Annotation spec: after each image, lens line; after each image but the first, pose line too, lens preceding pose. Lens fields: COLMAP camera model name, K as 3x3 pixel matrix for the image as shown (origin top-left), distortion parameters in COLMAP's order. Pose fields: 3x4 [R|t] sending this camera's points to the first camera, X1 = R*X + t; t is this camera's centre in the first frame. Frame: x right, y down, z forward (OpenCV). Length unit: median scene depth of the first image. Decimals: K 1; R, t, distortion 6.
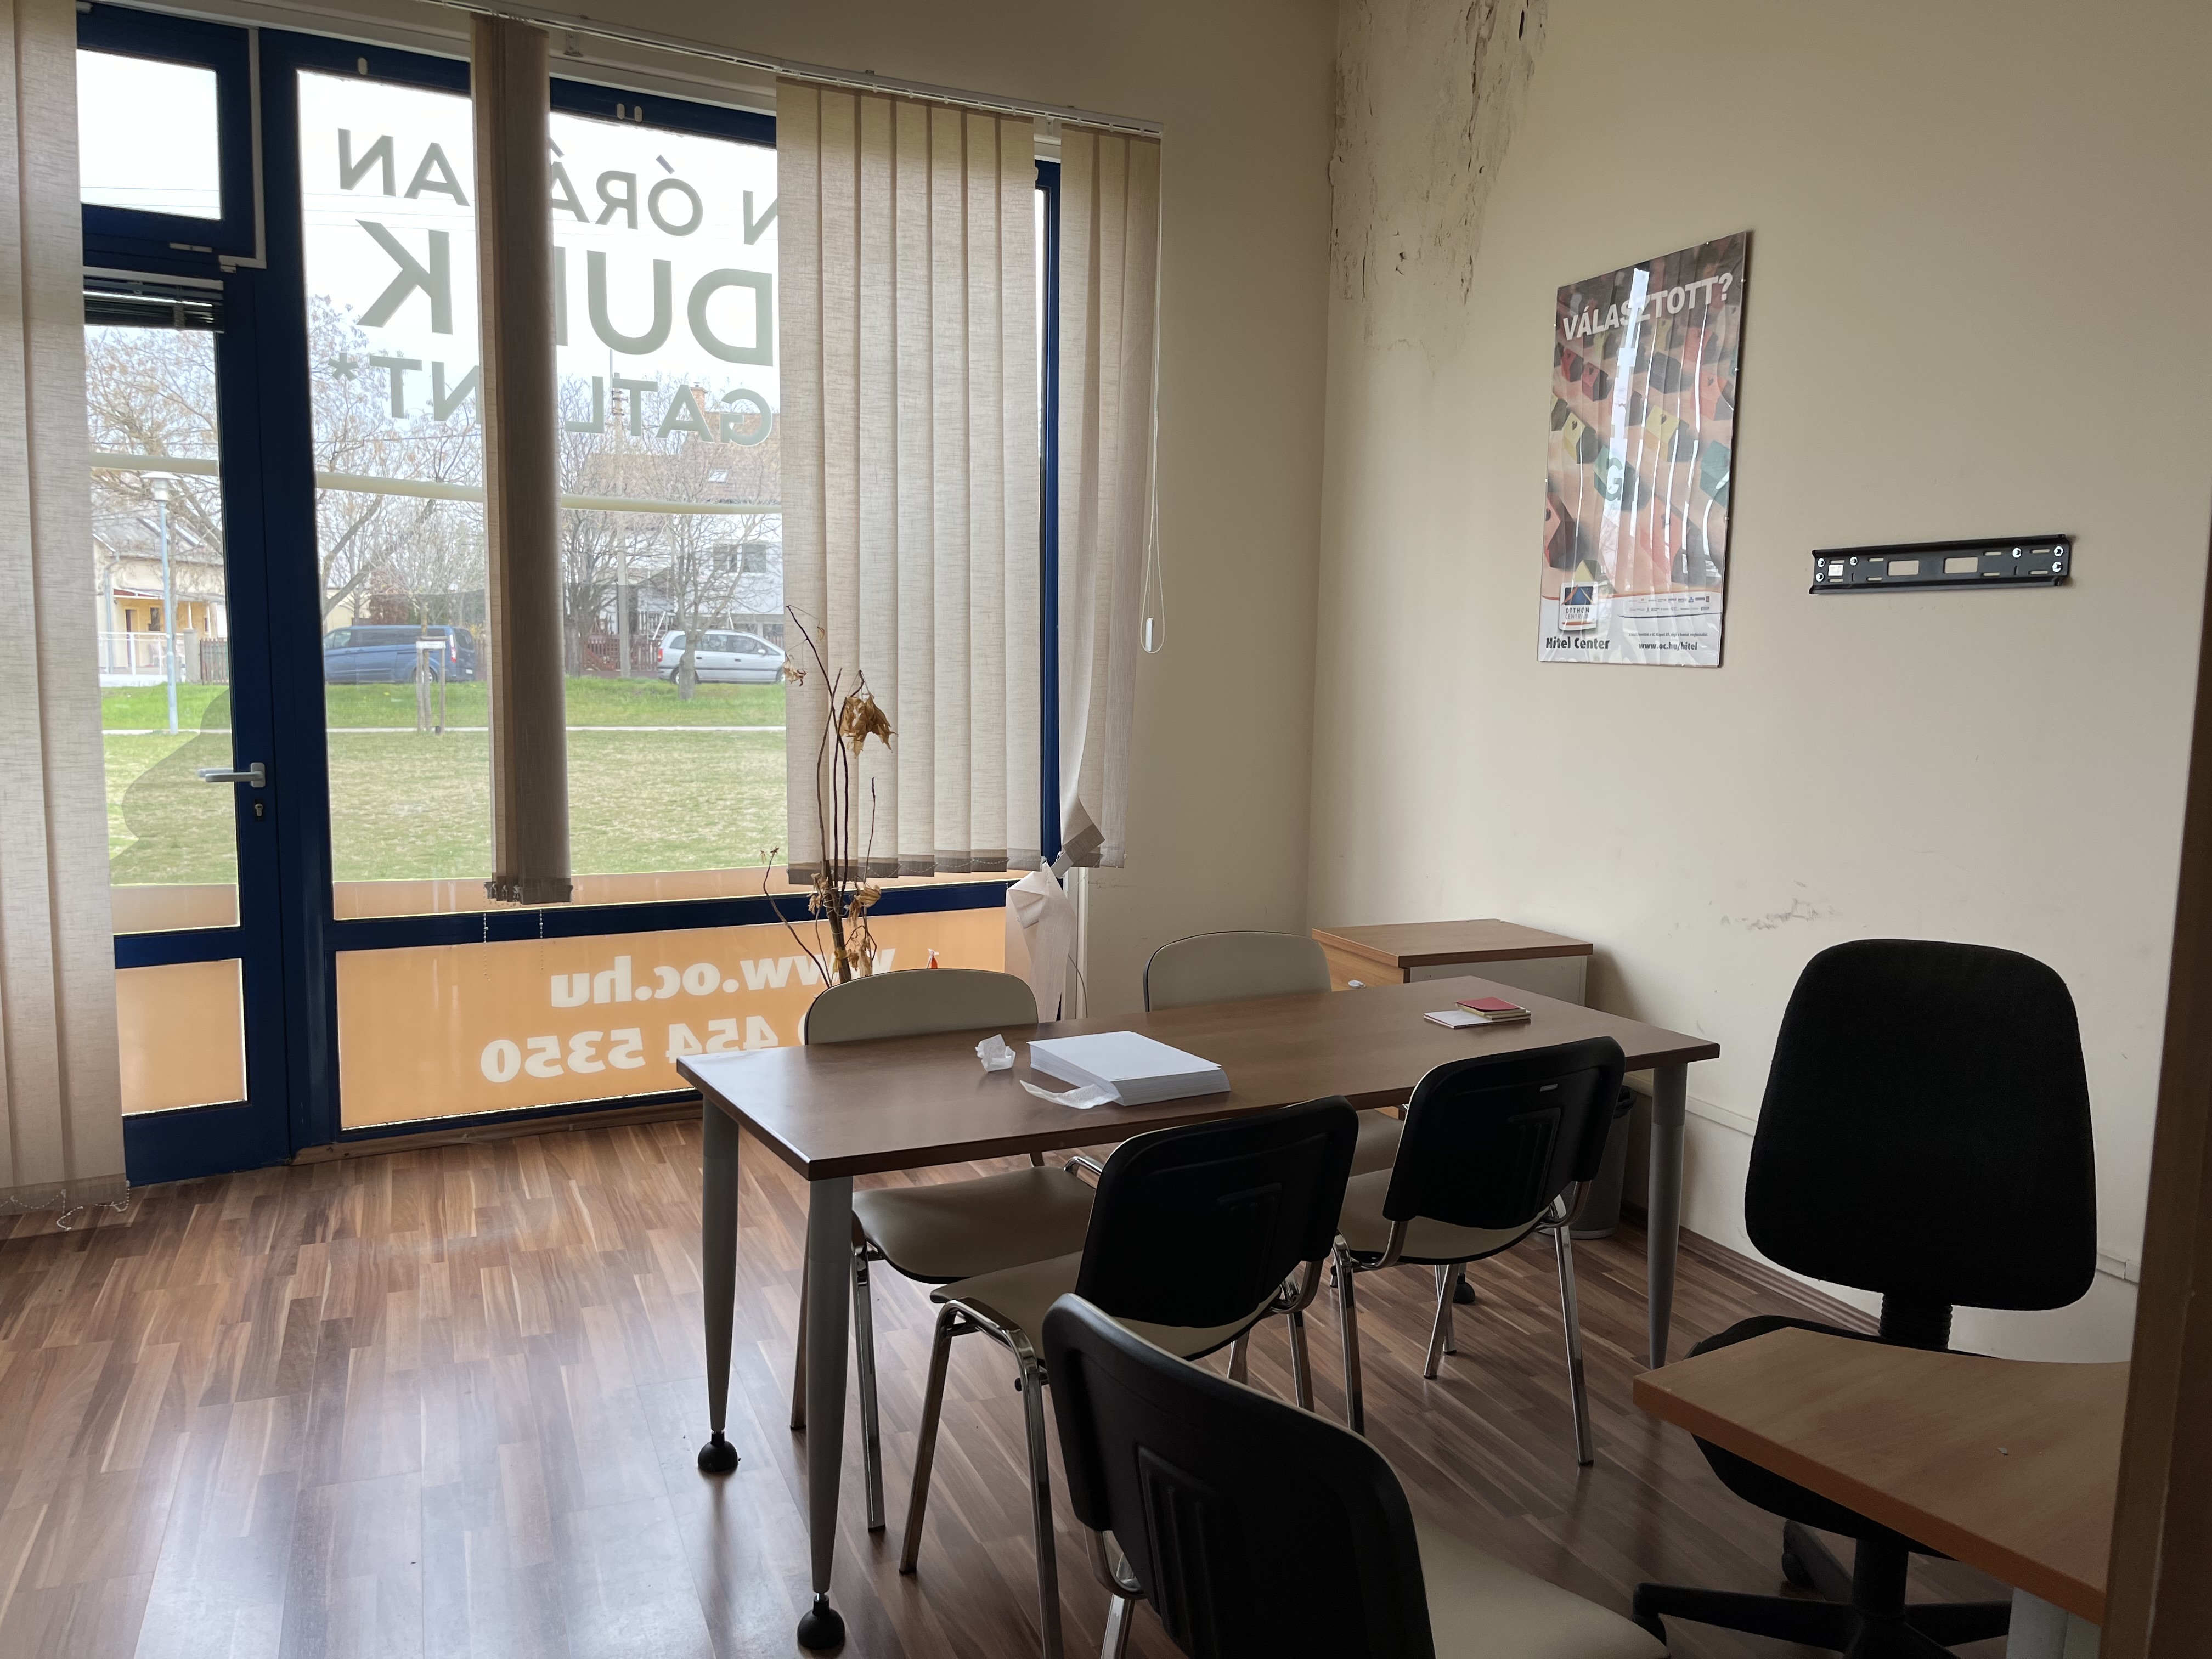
lens RADIAL K [[1671.2, 0, 1103.1], [0, 1671.2, 837.1], [0, 0, 1]] dist [0.059378, -0.078742]
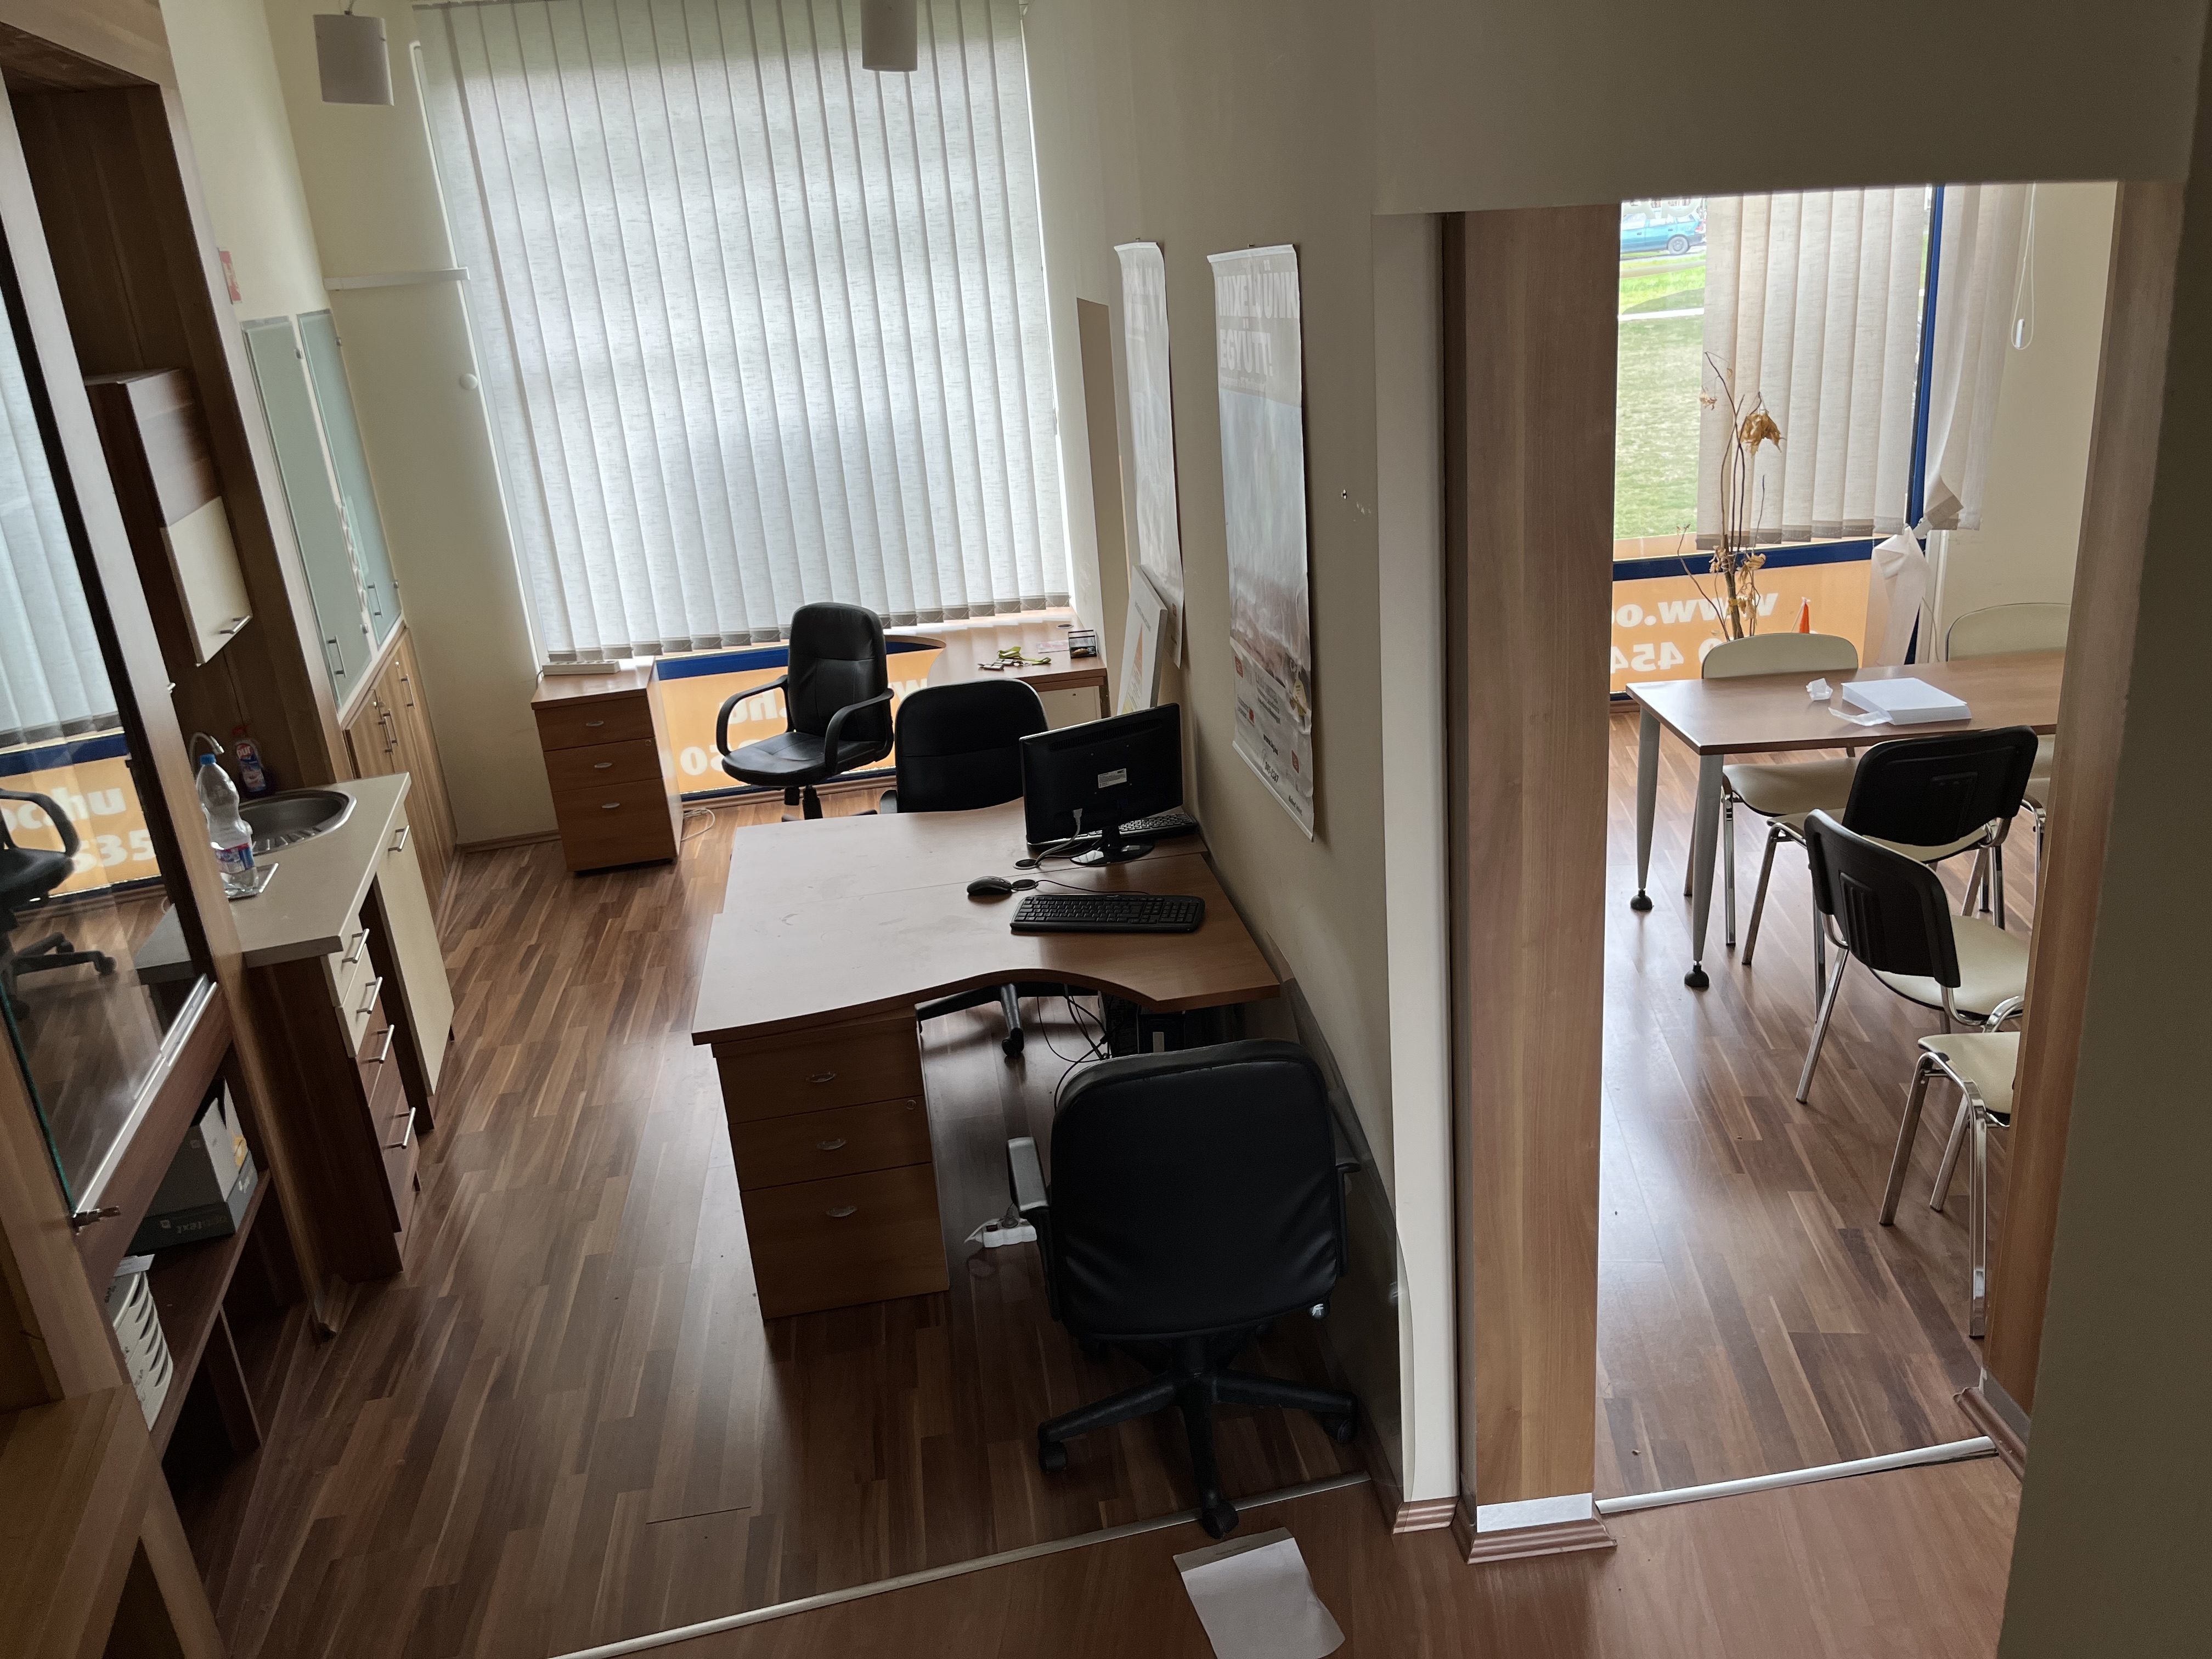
lens RADIAL K [[1671.2, 0, 1089.4], [0, 1671.2, 850.2], [0, 0, 1]] dist [0.059378, -0.078742]
pose [[0.865471, 0.086359, -0.493460, 0.097604], [0.042388, 0.968873, 0.243902, -0.103274], [0.499163, -0.232007, 0.834871, -0.532953]]
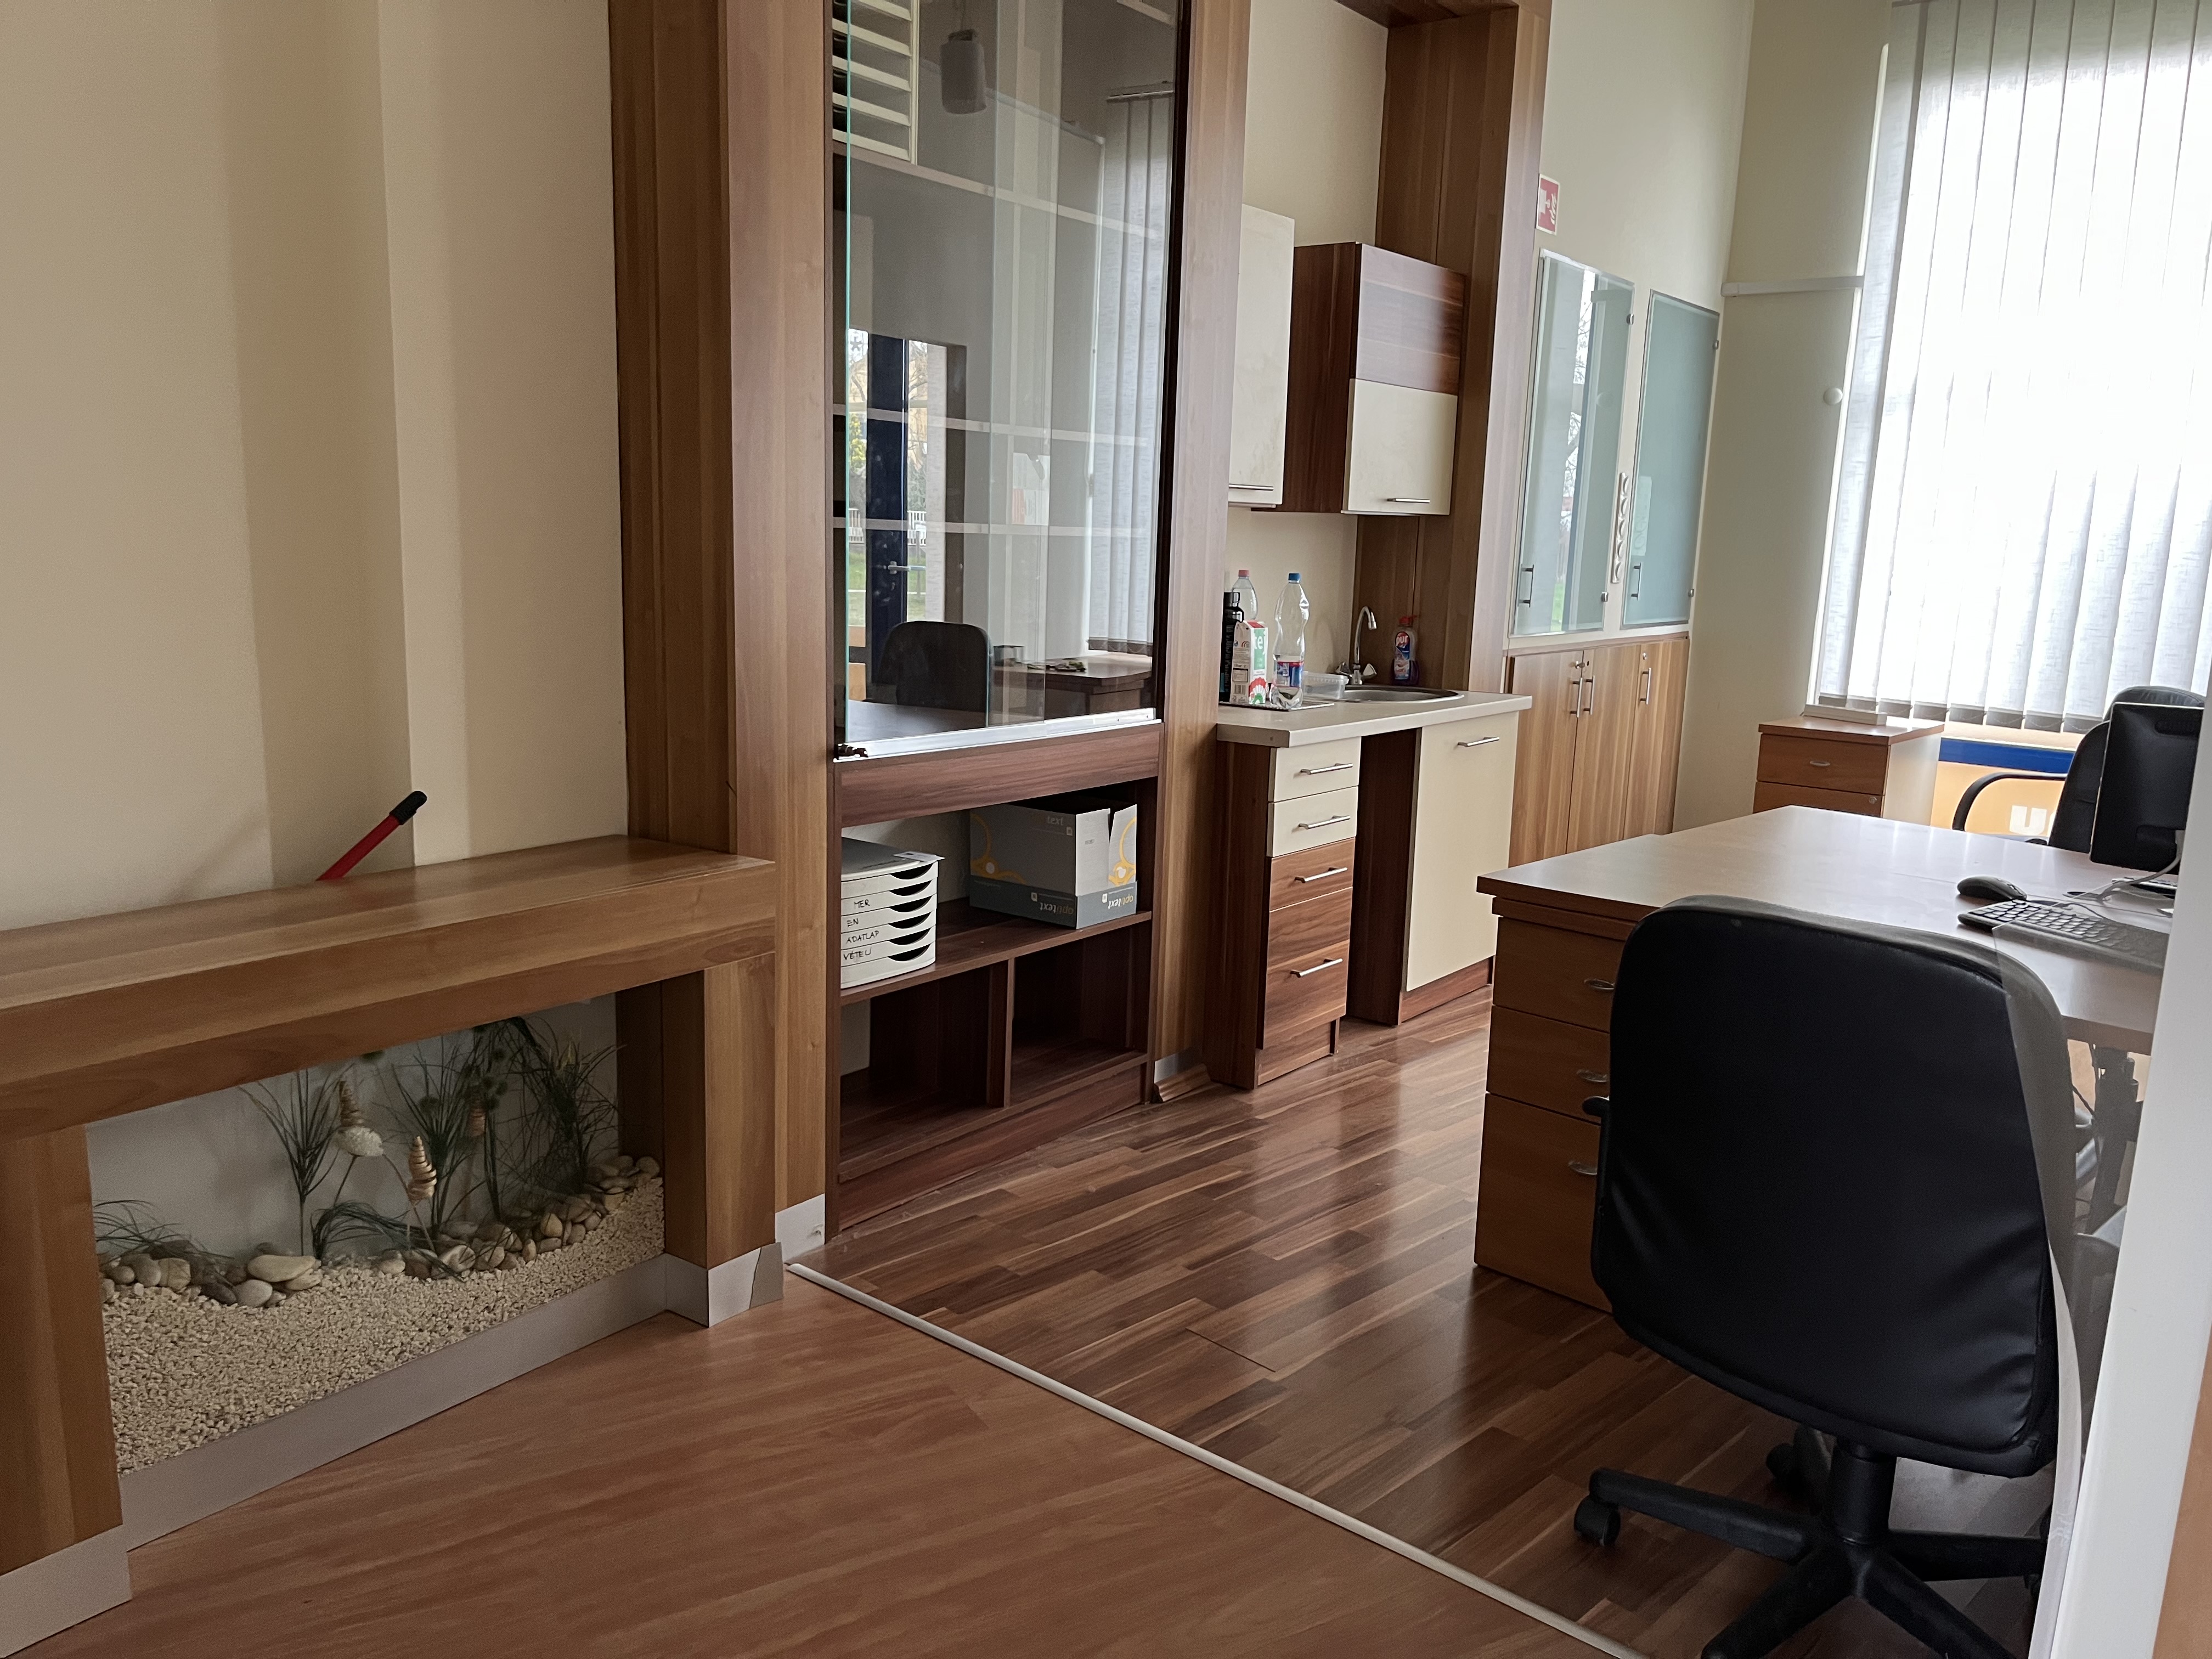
lens RADIAL K [[1671.2, 0, 1105.3], [0, 1671.2, 838.9], [0, 0, 1]] dist [0.059378, -0.078742]
pose [[0.142039, 0.169267, -0.975281, 0.189134], [-0.144837, 0.978221, 0.148683, 0.066696], [0.979208, 0.120138, 0.163461, -0.255119]]
